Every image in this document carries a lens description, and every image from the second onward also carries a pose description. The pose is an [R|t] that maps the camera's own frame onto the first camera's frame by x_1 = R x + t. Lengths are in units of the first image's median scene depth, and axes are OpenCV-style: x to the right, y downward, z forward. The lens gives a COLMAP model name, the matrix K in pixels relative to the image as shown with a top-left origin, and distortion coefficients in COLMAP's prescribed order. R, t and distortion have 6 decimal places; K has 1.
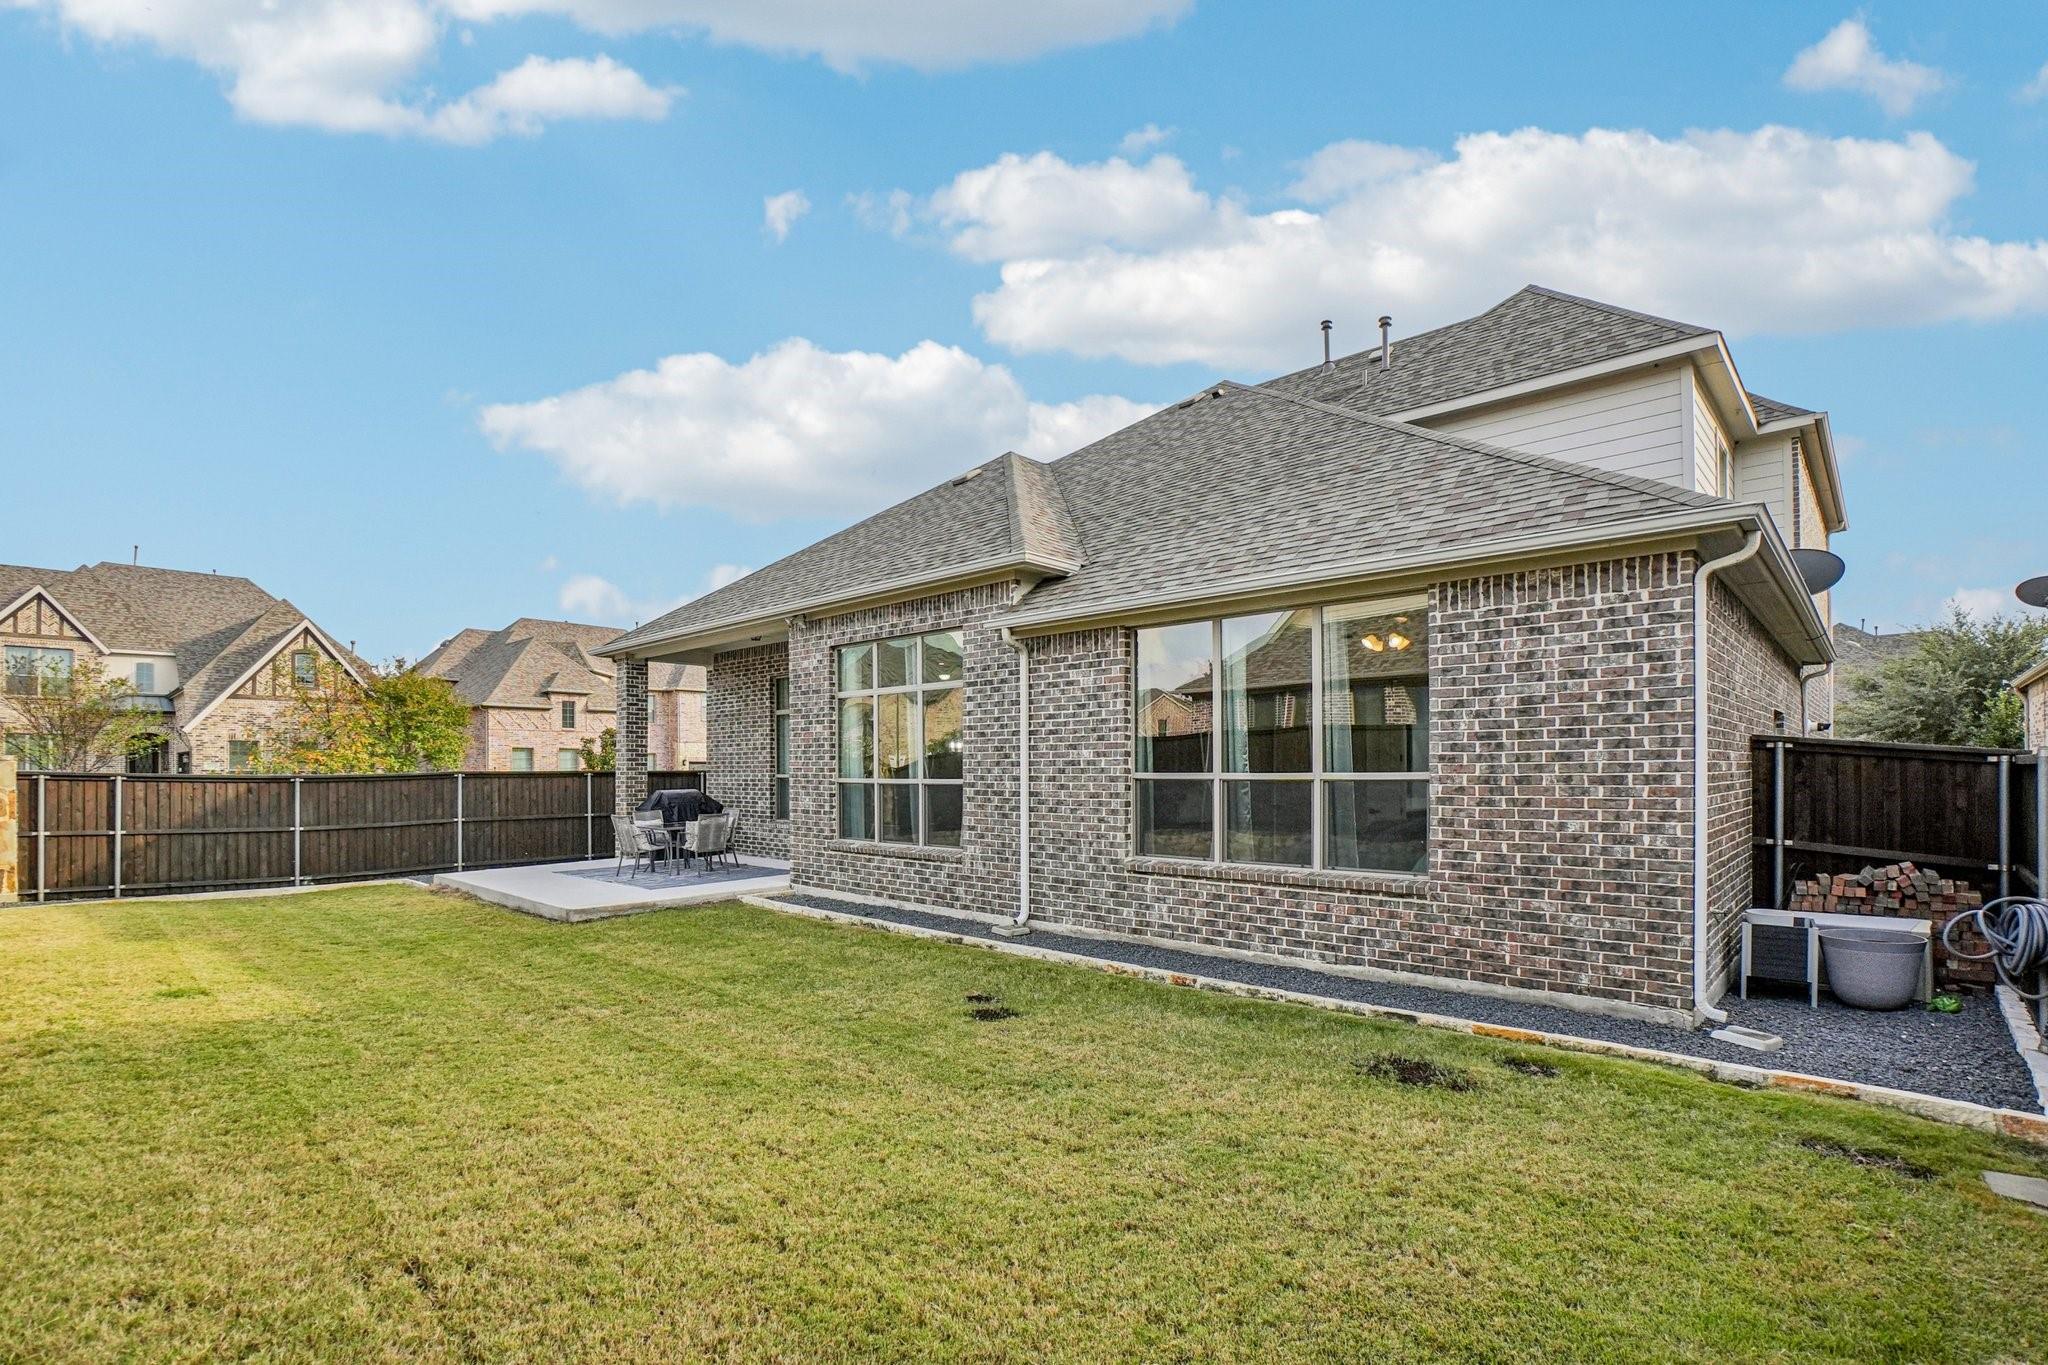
lens RADIAL K [[935.7, 0, 1013.3], [0, 935.7, 671.3], [0, 0, 1]] dist [-0.054671, 0.000064]
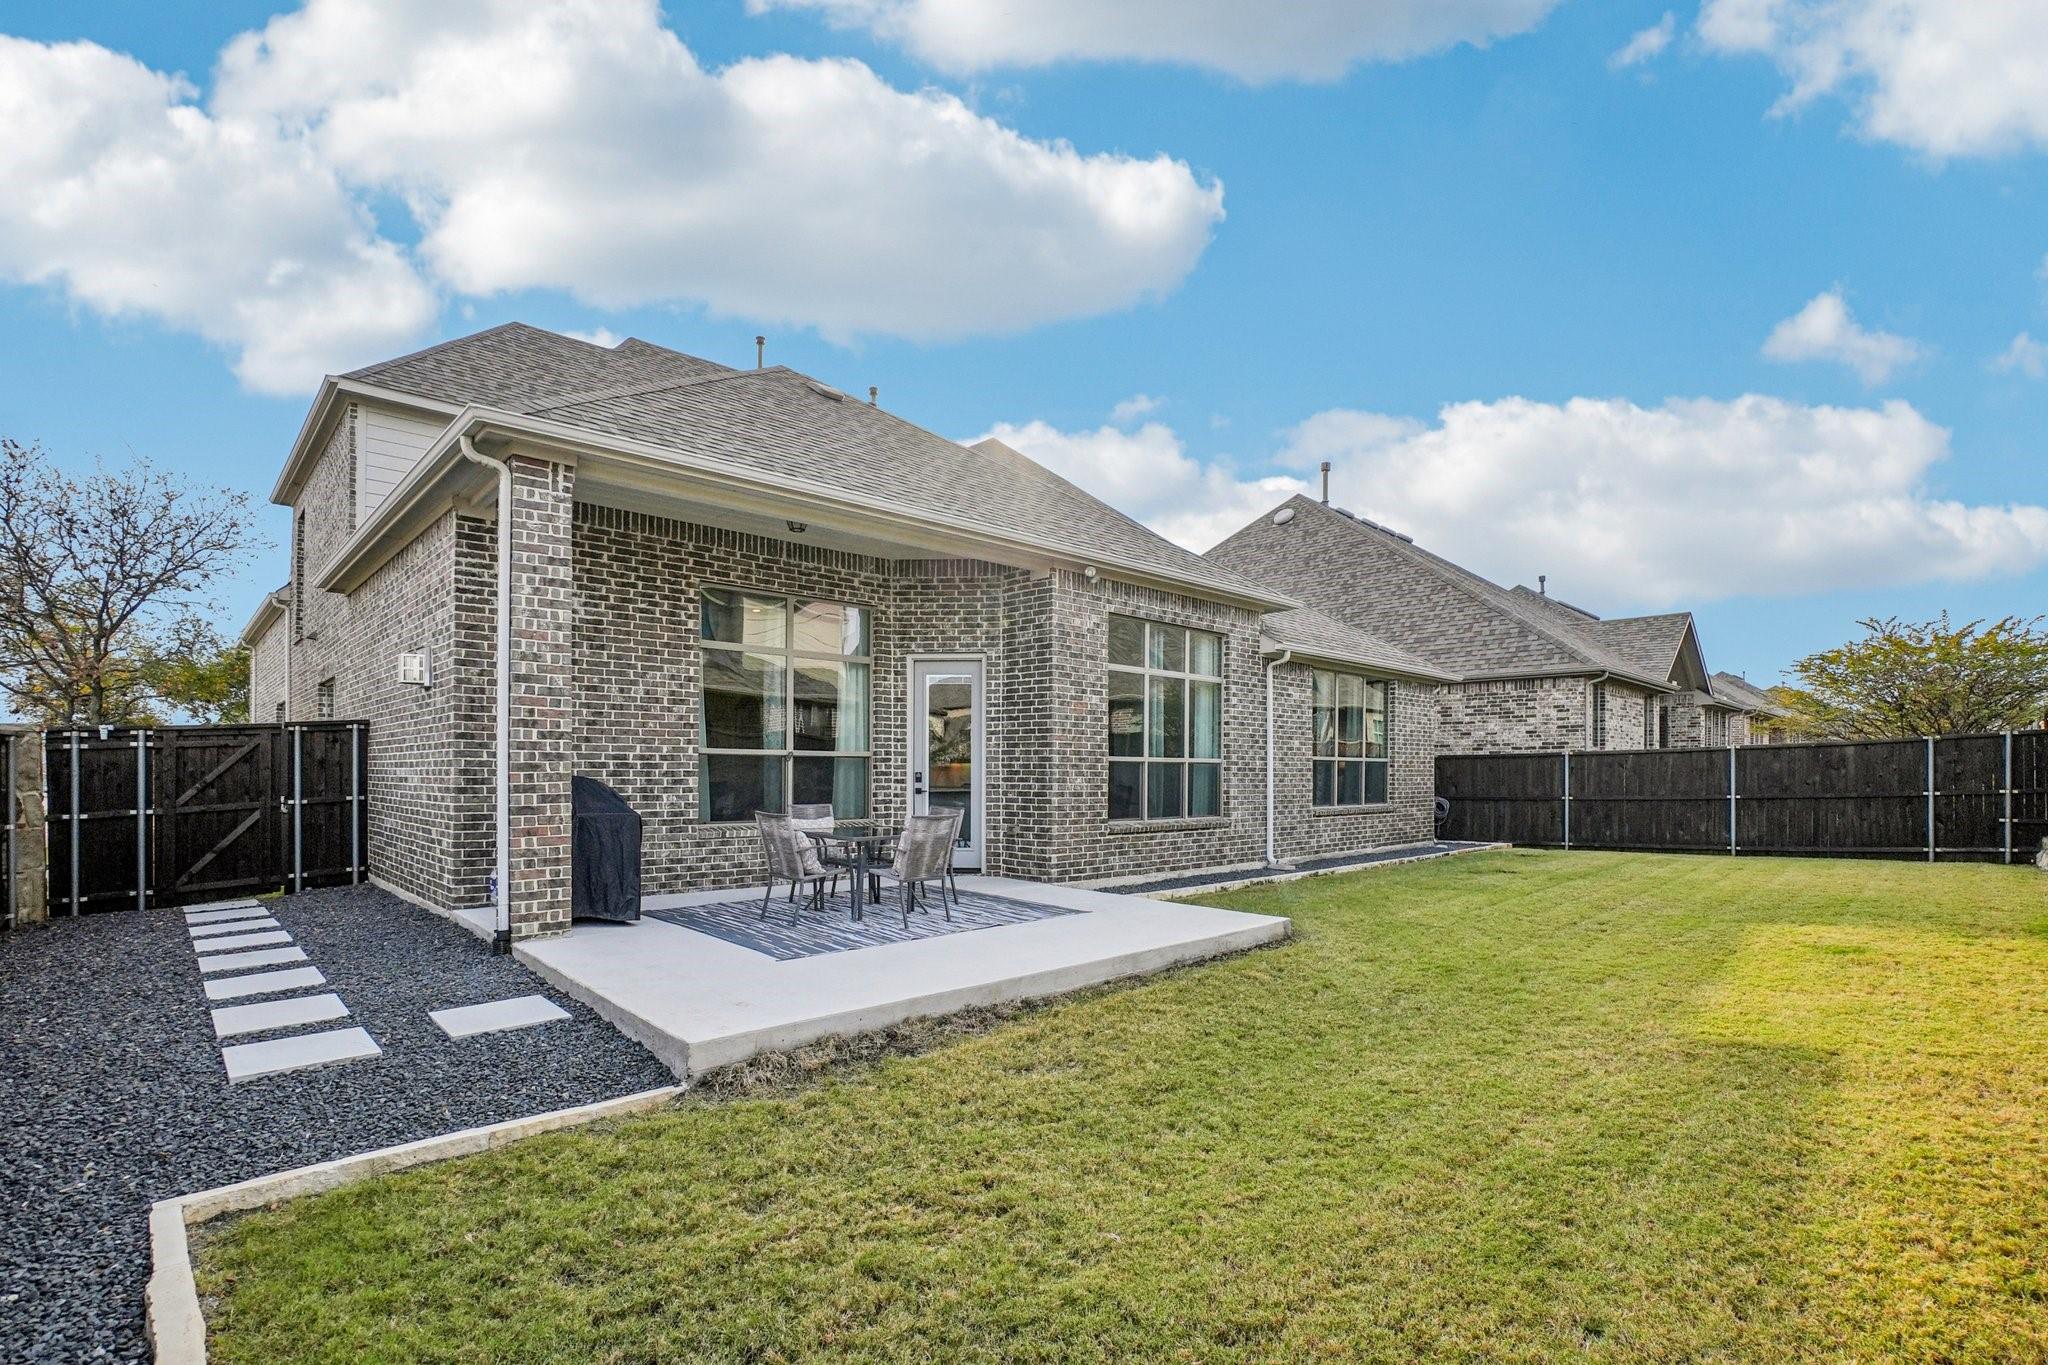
lens RADIAL K [[935.7, 0, 1013.3], [0, 935.7, 671.3], [0, 0, 1]] dist [-0.054671, 0.000064]
pose [[0.057972, 0.101551, 0.993140, -1.233990], [-0.120601, 0.988240, -0.094010, 0.143030], [-0.991007, -0.114324, 0.069538, 1.144748]]
